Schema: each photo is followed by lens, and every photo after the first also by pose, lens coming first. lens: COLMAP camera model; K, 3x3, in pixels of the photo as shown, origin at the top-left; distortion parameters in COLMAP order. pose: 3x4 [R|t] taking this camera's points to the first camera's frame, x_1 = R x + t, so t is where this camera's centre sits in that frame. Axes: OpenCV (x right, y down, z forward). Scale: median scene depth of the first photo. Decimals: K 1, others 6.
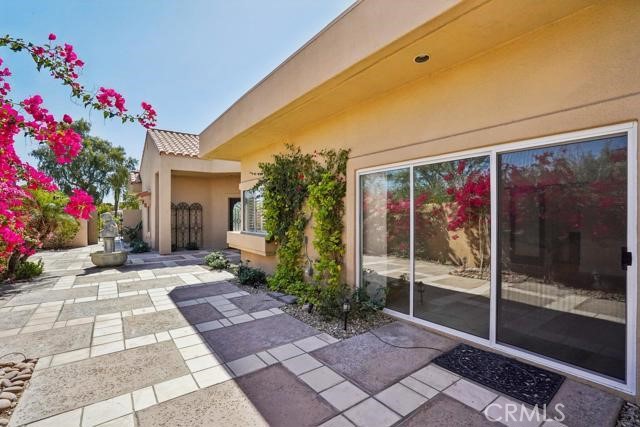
lens RADIAL K [[294.6, 0, 323.0], [0, 294.6, 214.7], [0, 0, 1]] dist [-0.058394, 0.014583]
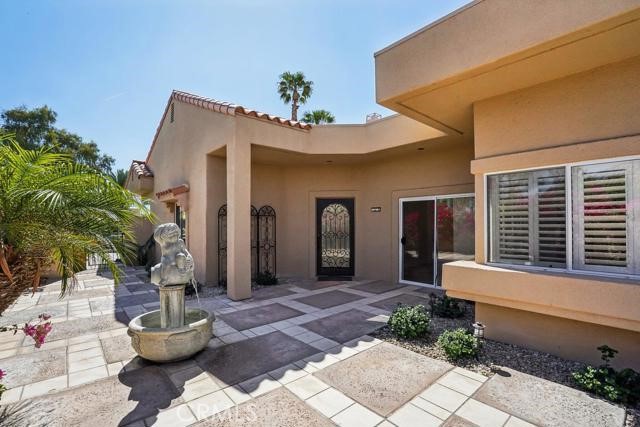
lens RADIAL K [[298.5, 0, 320.9], [0, 298.5, 219.1], [0, 0, 1]] dist [-0.057692, 0.016196]
pose [[0.997106, -0.000582, 0.076015, -0.927210], [0.001275, 0.999958, -0.009065, -0.015904], [-0.076007, 0.009136, 0.997065, 0.918898]]
